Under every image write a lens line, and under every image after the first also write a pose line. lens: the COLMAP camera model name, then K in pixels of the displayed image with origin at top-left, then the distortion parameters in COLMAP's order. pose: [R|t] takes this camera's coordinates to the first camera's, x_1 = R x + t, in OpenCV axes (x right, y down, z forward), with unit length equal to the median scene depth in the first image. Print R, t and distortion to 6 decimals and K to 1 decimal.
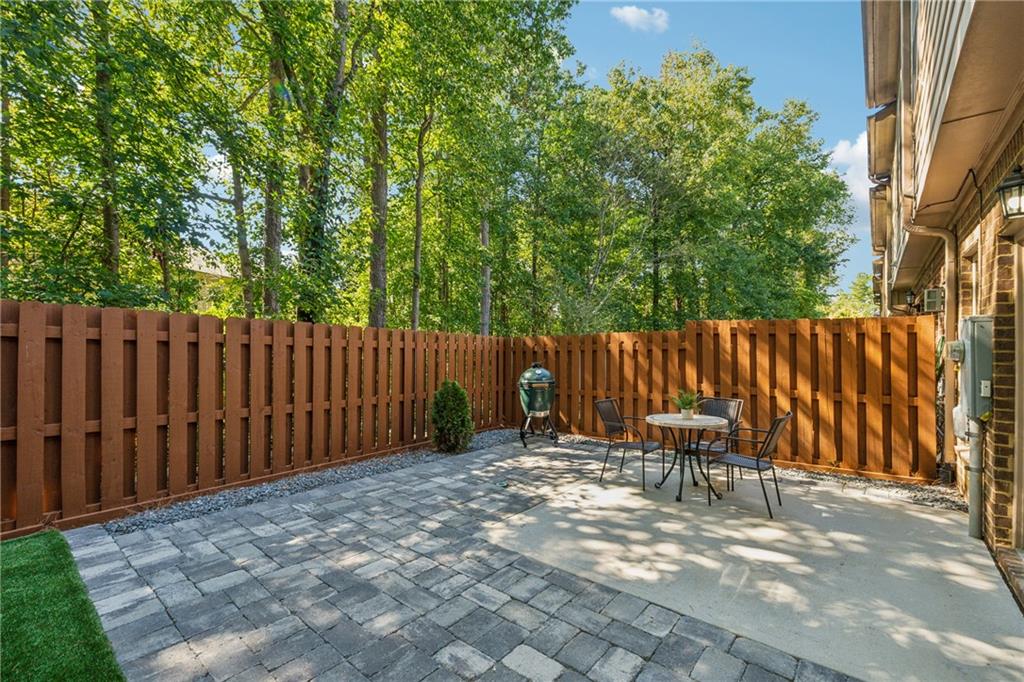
lens RADIAL K [[450.8, 0, 512.0], [0, 450.8, 341.0], [0, 0, 1]] dist [0.002973, 0.000221]
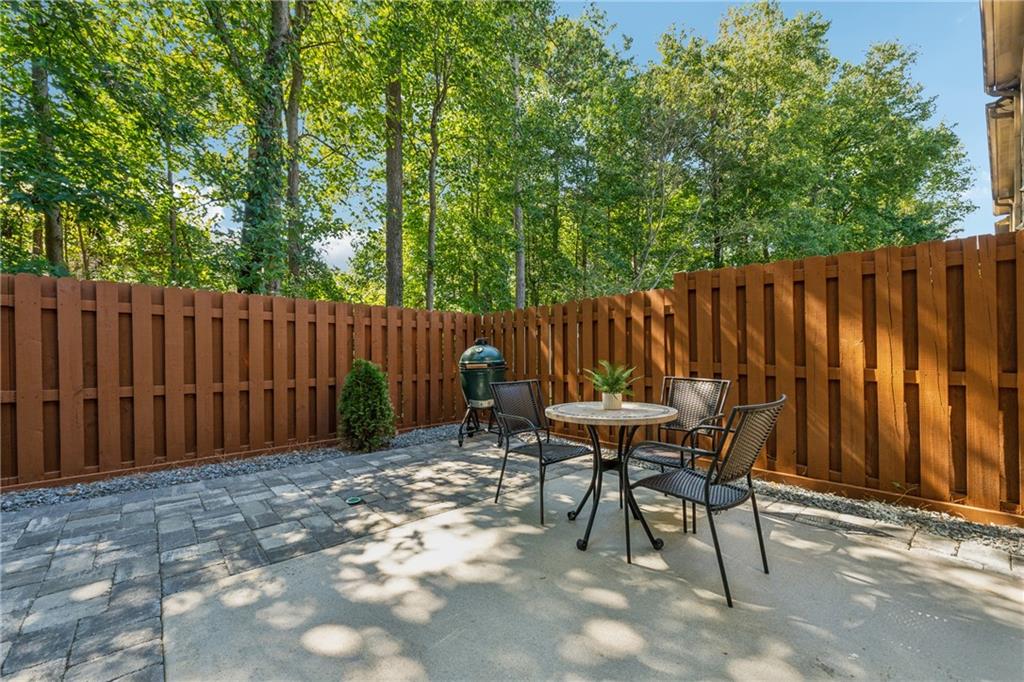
lens RADIAL K [[436.9, 0, 512.0], [0, 436.9, 341.0], [0, 0, 1]] dist [-0.003737, -0.000319]
pose [[0.985554, -0.014213, -0.168765, 0.069251], [0.014866, 0.999886, 0.002604, 0.015128], [0.168709, -0.005075, 0.985653, 0.077559]]
